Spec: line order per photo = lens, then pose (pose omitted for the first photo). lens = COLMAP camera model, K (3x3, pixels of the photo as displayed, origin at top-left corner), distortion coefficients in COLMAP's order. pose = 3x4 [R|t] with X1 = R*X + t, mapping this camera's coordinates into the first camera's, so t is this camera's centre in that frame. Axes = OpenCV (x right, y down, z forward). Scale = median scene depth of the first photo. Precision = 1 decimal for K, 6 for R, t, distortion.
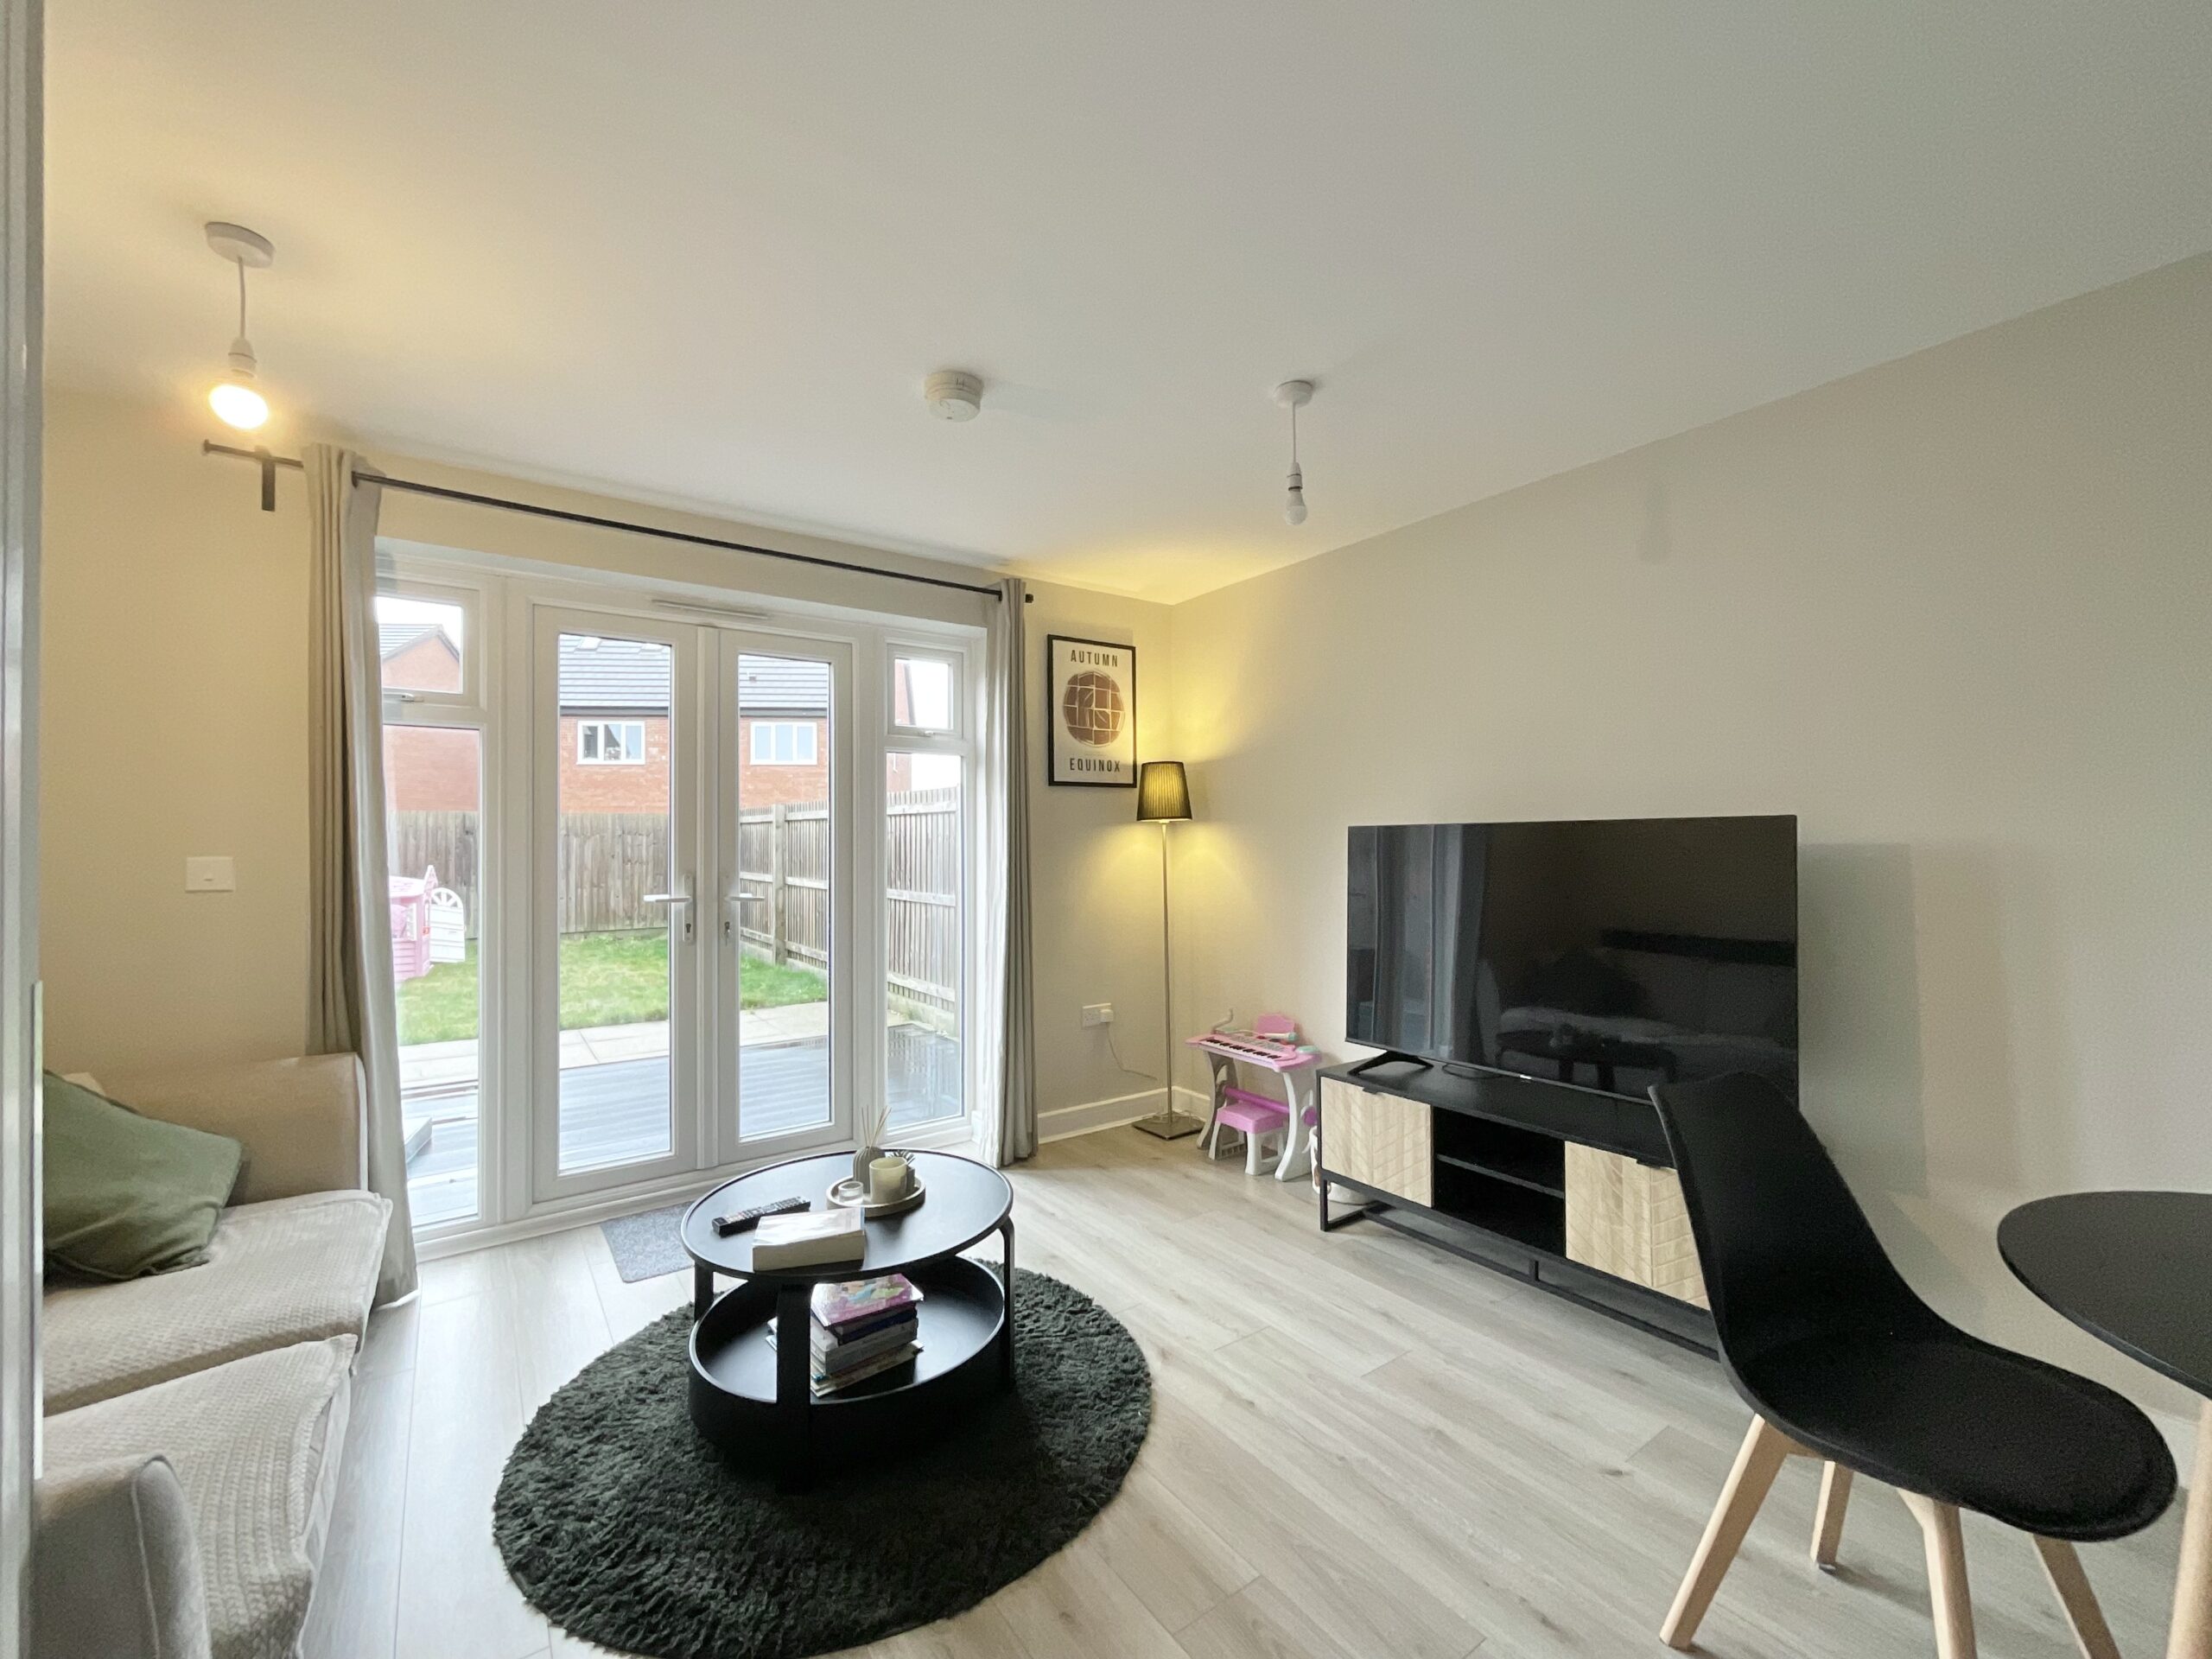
lens RADIAL K [[904.6, 0, 1085.7], [0, 904.6, 833.5], [0, 0, 1]] dist [0.001010, 0.000296]
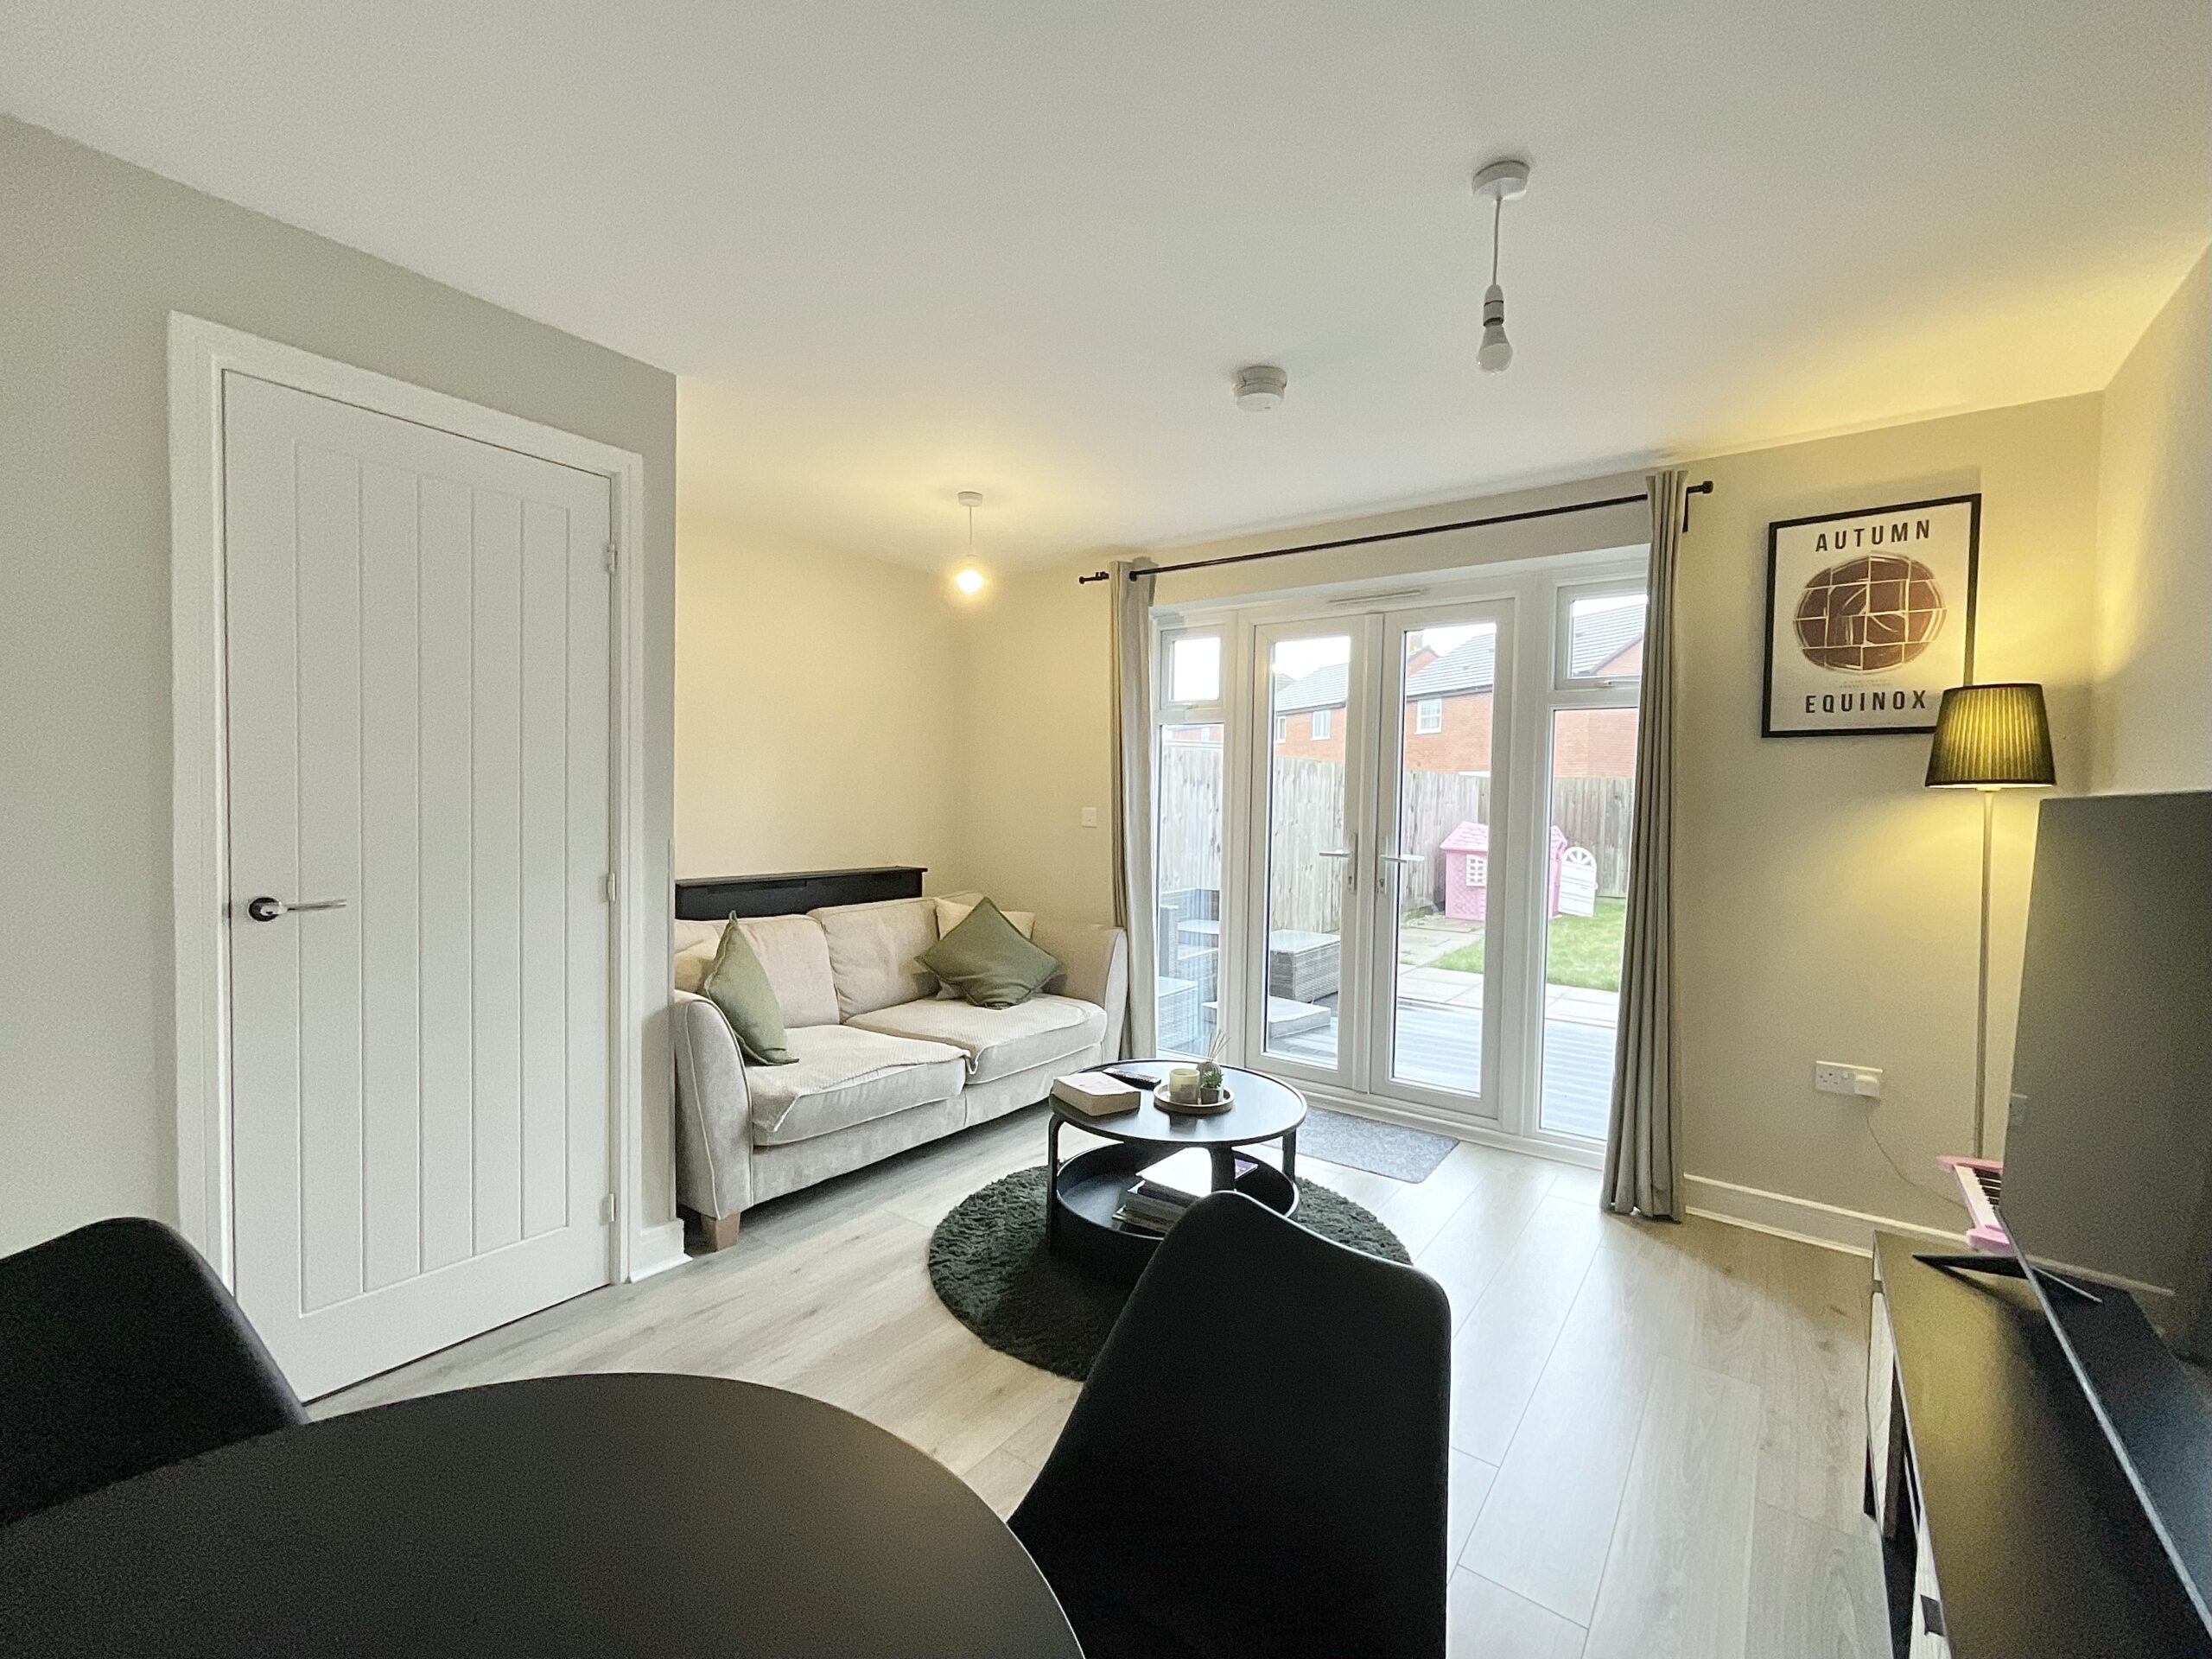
lens RADIAL K [[904.6, 0, 1085.7], [0, 904.6, 833.5], [0, 0, 1]] dist [0.001010, 0.000296]
pose [[0.317166, 0.048020, -0.947154, 0.469244], [-0.011179, 0.998837, 0.046897, -0.005162], [0.948304, -0.004286, 0.317334, 0.267298]]
